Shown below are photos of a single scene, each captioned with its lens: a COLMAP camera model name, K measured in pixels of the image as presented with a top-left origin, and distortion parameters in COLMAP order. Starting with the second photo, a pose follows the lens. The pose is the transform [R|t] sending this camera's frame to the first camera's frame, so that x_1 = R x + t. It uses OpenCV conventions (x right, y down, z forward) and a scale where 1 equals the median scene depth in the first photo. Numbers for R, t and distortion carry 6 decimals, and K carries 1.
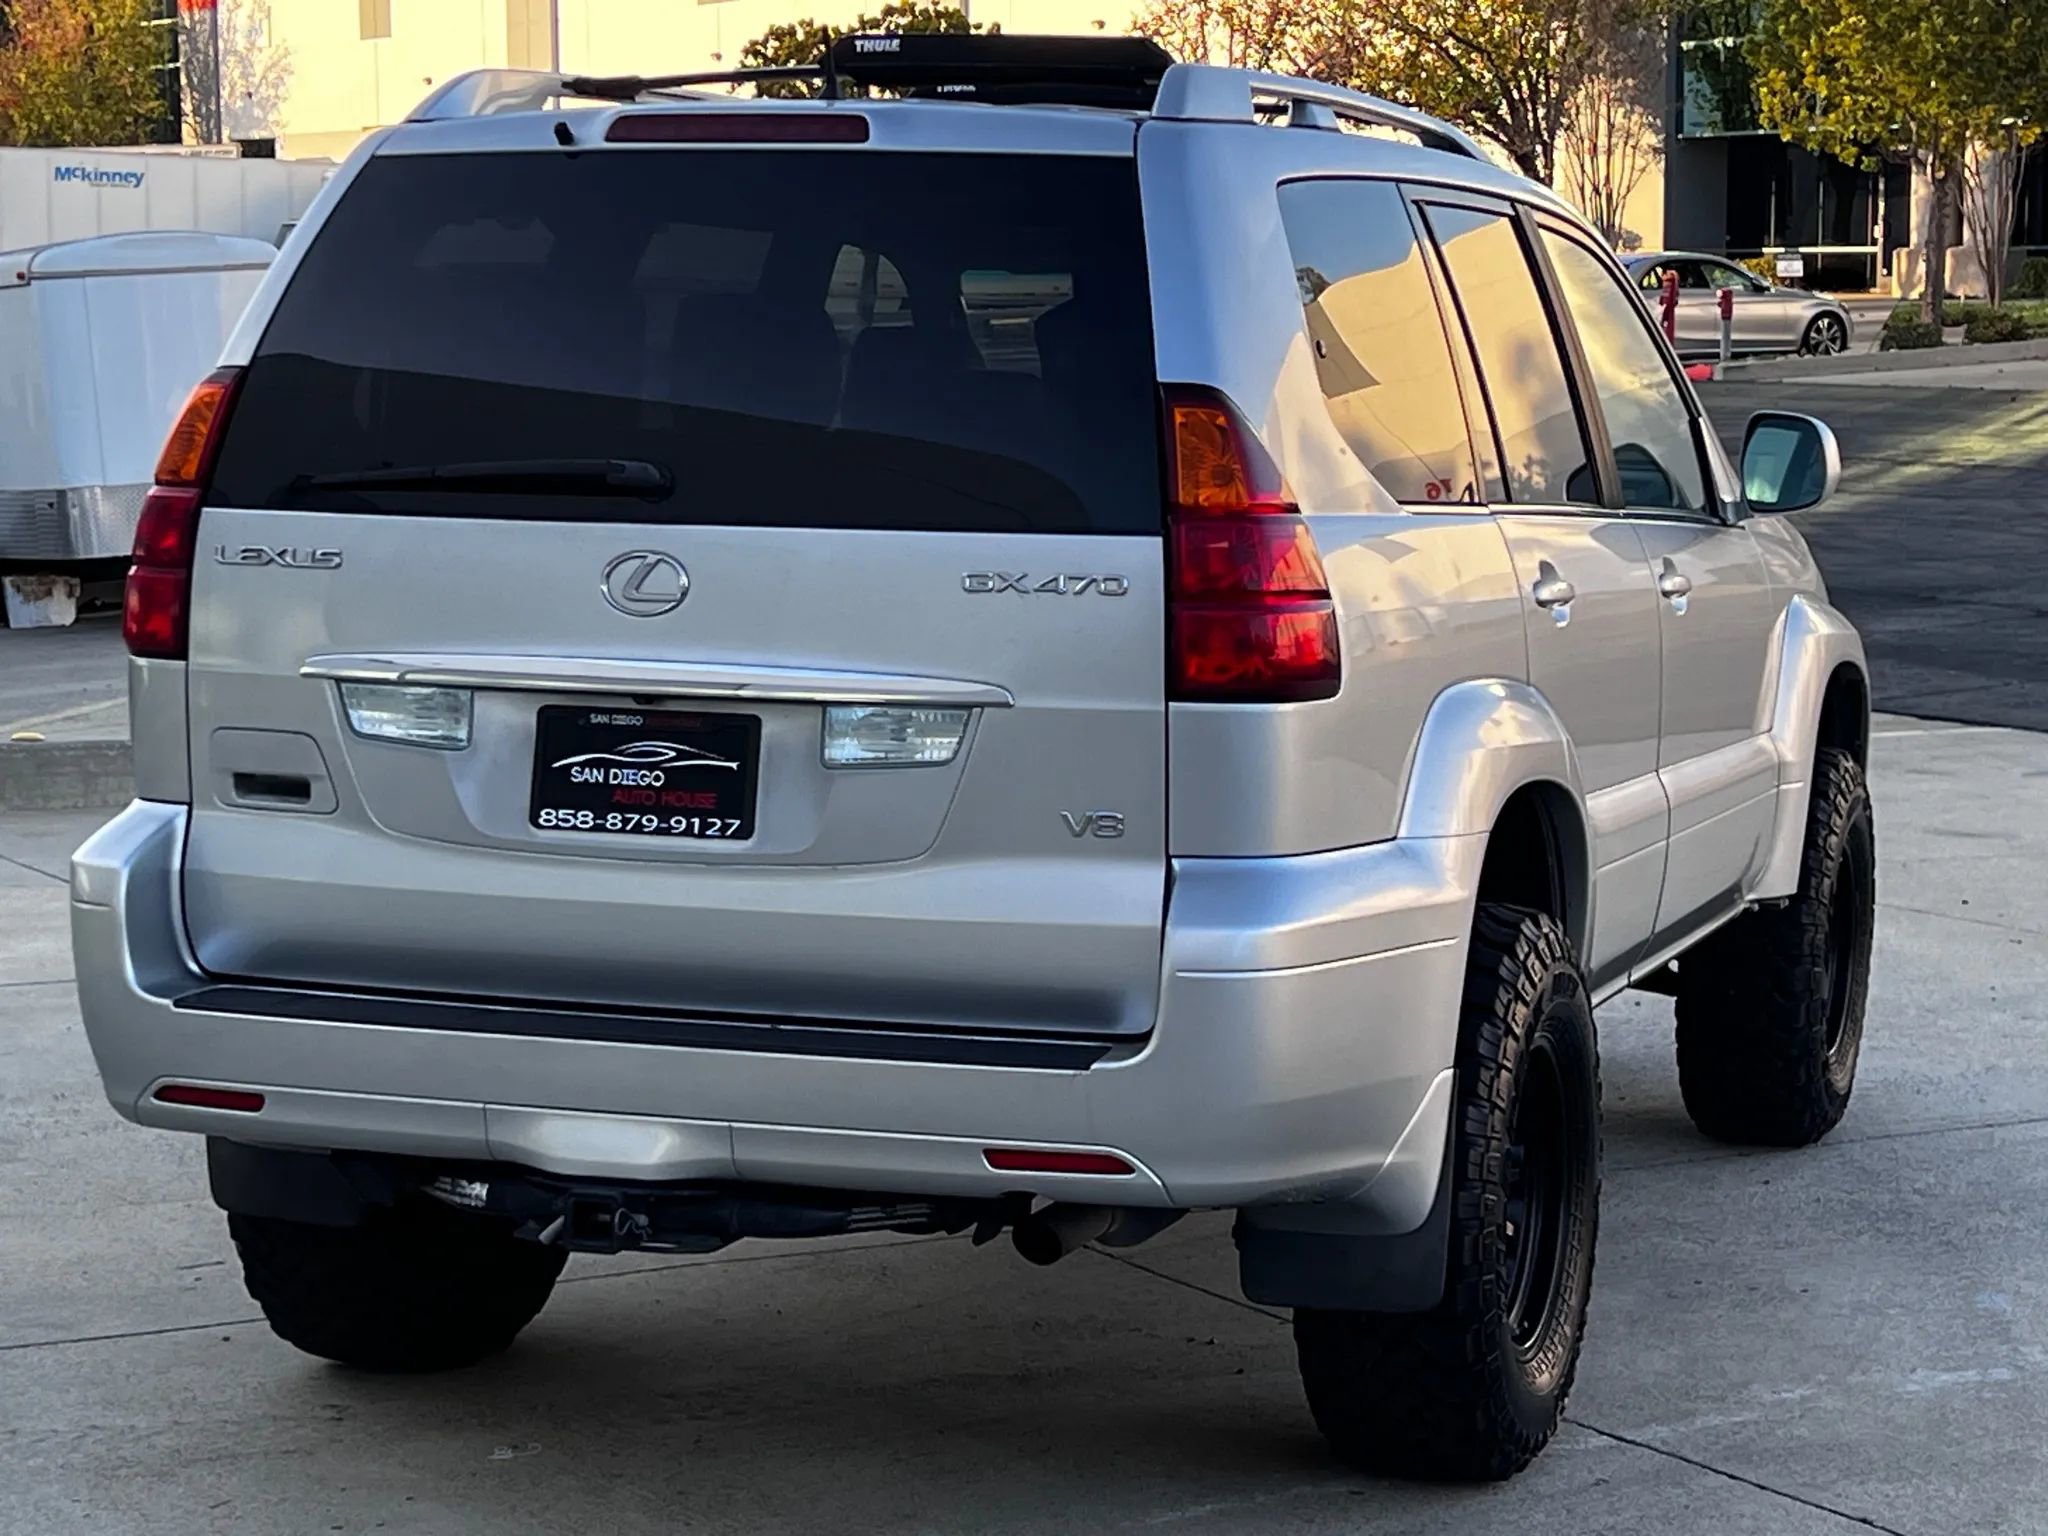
lens RADIAL K [[4124.7, 0, 1021.5], [0, 4124.7, 773.7], [0, 0, 1]] dist [0.158568, 0.000000]
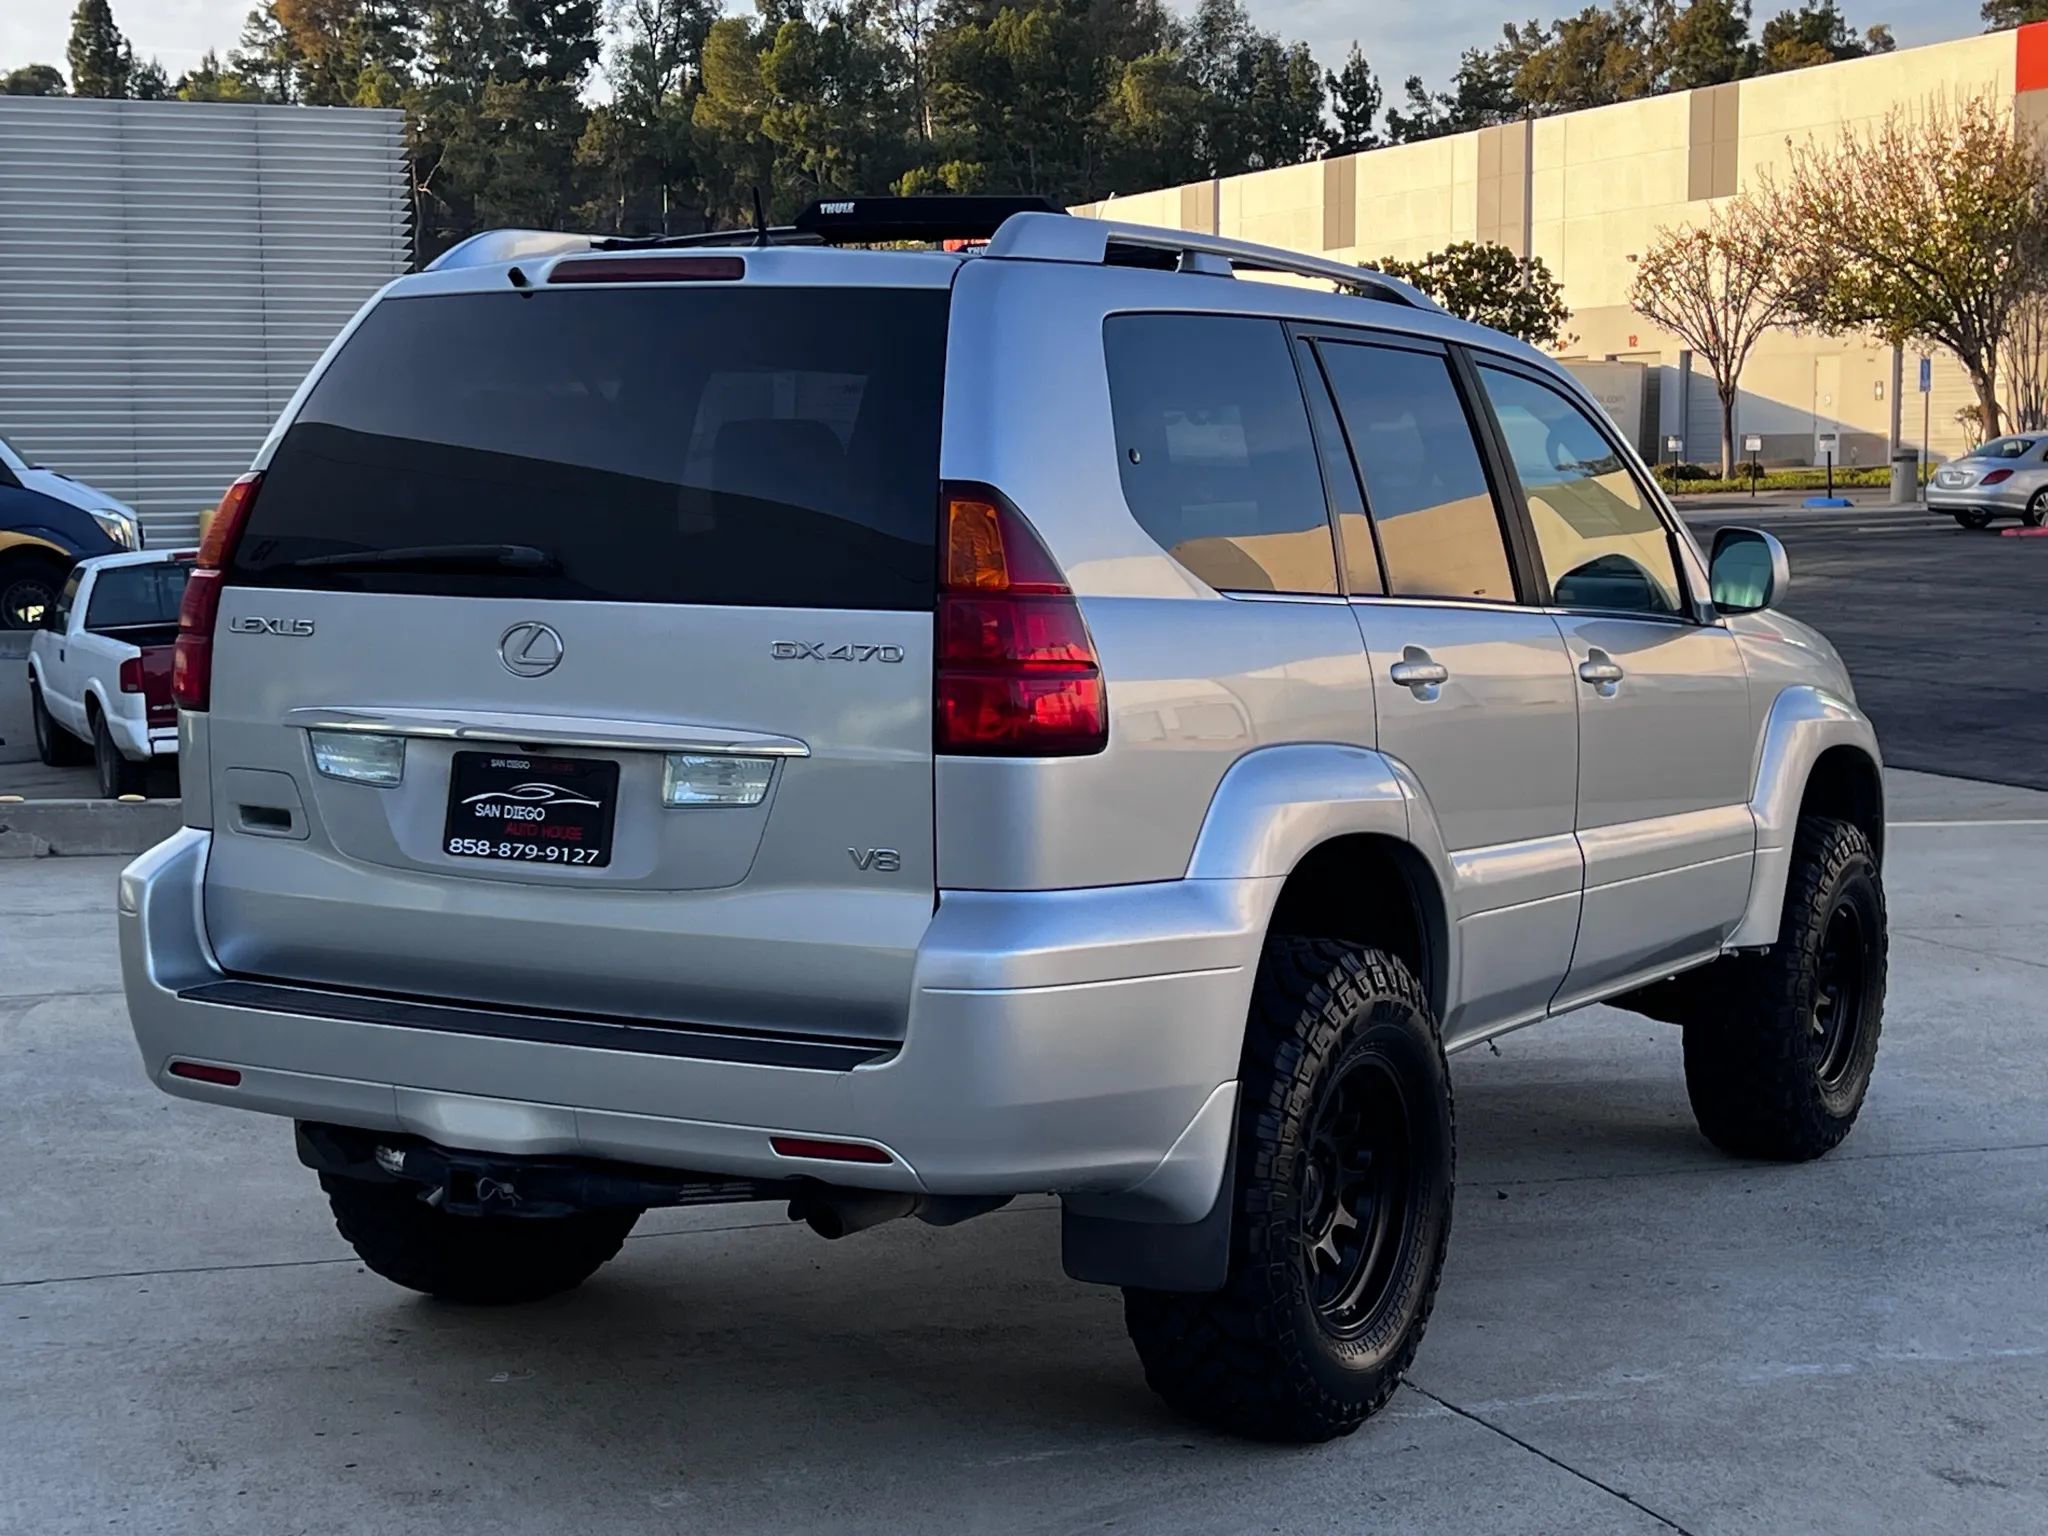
lens RADIAL K [[3189.1, 0, 1021.9], [0, 3189.1, 766.1], [0, 0, 1]] dist [0.105247, 0.000000]
pose [[0.985517, 0.015430, -0.168874, 0.192990], [-0.019366, 0.999577, -0.021686, 0.004356], [0.168468, 0.024642, 0.985399, 0.114439]]
